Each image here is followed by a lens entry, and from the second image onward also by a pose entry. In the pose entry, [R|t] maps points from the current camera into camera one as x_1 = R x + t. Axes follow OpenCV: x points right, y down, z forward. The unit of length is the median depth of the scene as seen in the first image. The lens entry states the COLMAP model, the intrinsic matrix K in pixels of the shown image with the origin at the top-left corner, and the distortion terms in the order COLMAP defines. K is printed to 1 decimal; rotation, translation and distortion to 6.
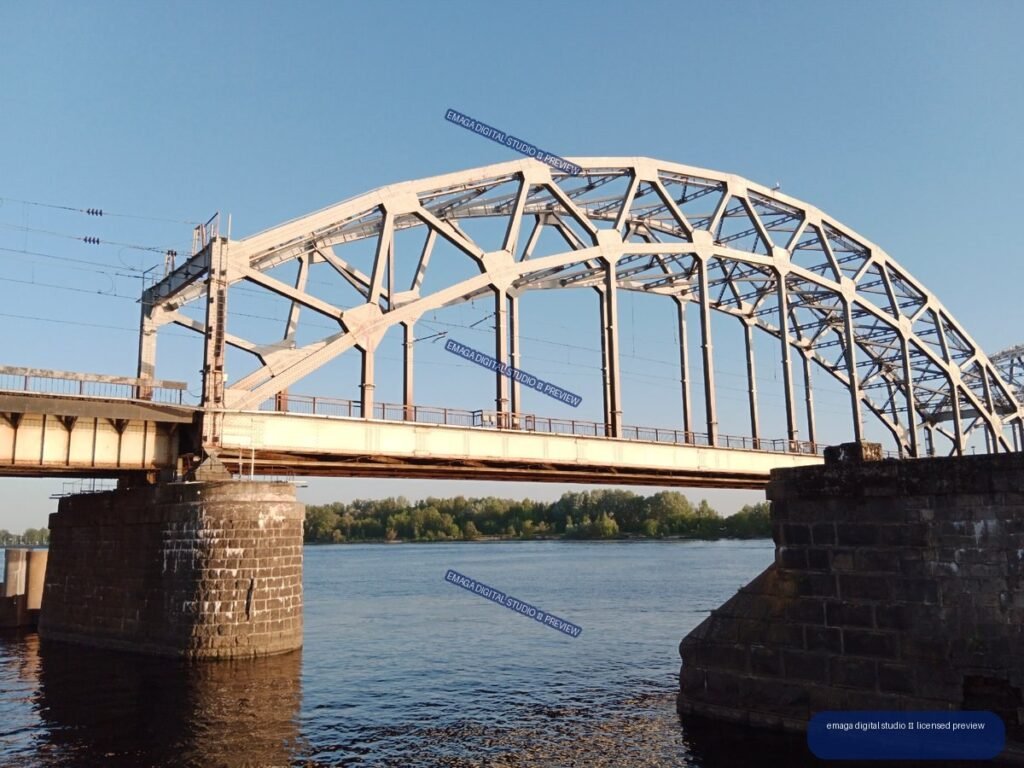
lens RADIAL K [[825.5, 0, 516.8], [0, 825.5, 387.2], [0, 0, 1]] dist [0.106636, -0.203677]
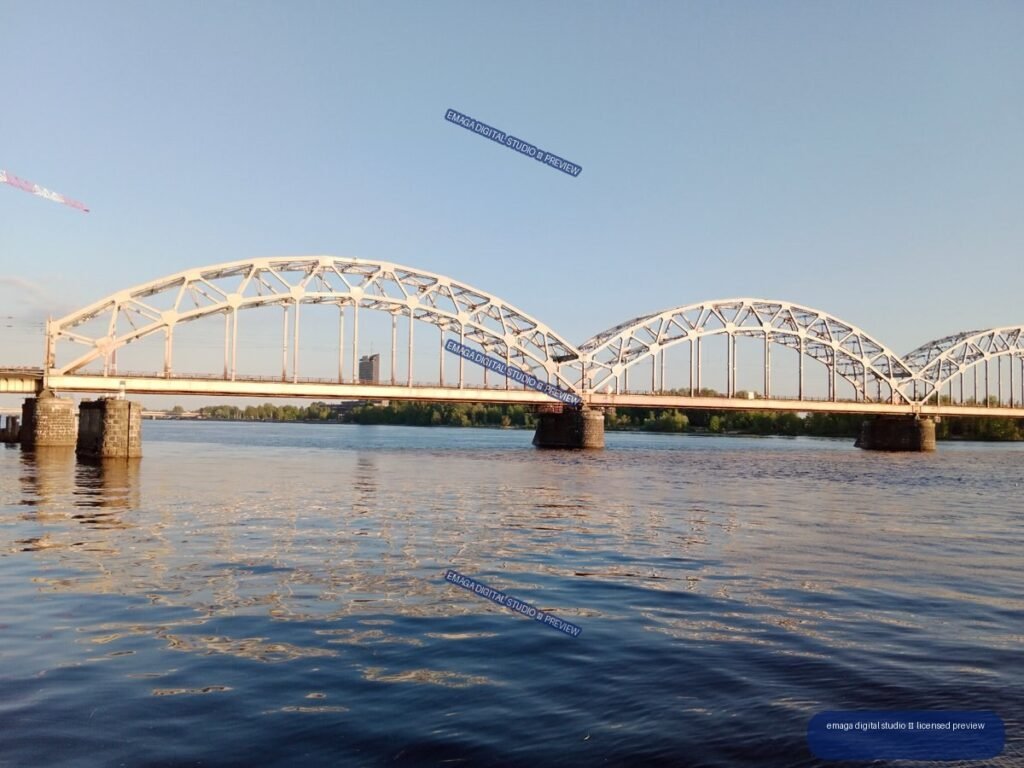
lens RADIAL K [[827.6, 0, 511.5], [0, 827.6, 387.6], [0, 0, 1]] dist [0.113597, -0.195913]
pose [[0.970053, 0.024913, -0.241610, 1.917770], [0.007170, 0.991356, 0.131007, -0.299249], [0.242786, -0.128816, 0.961489, -1.518448]]
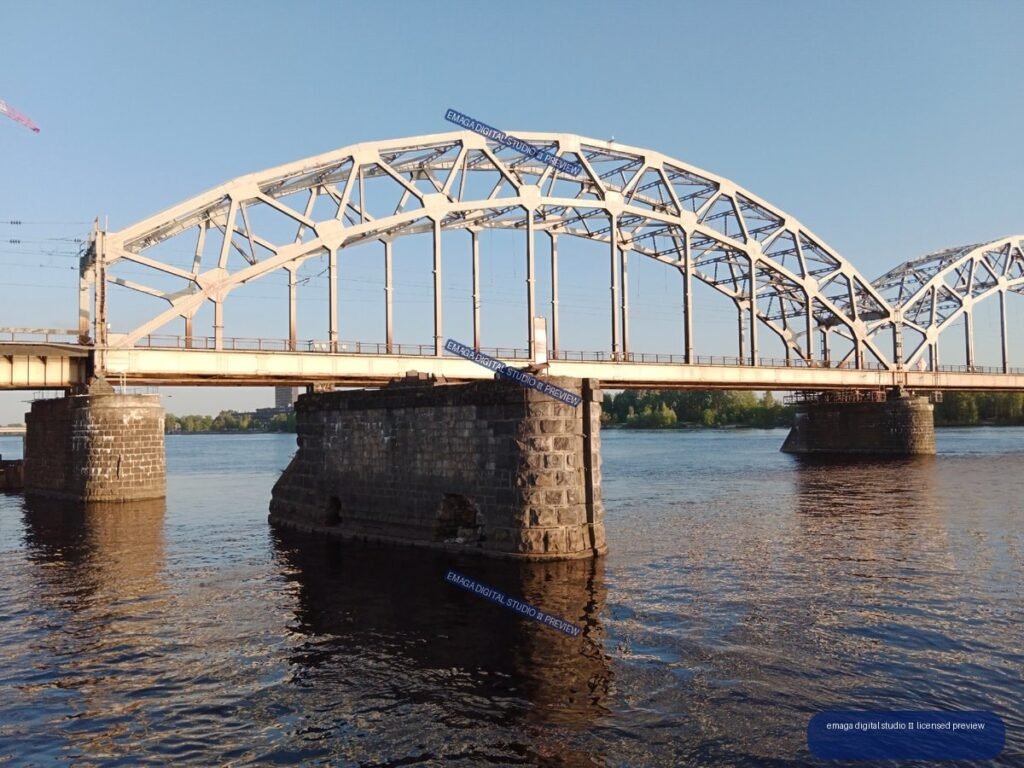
lens RADIAL K [[827.6, 0, 511.5], [0, 827.6, 387.6], [0, 0, 1]] dist [0.113597, -0.195913]
pose [[0.992898, -0.005215, -0.118853, 0.493582], [0.020892, 0.991157, 0.131042, -0.075551], [0.117119, -0.132595, 0.984227, -0.387144]]
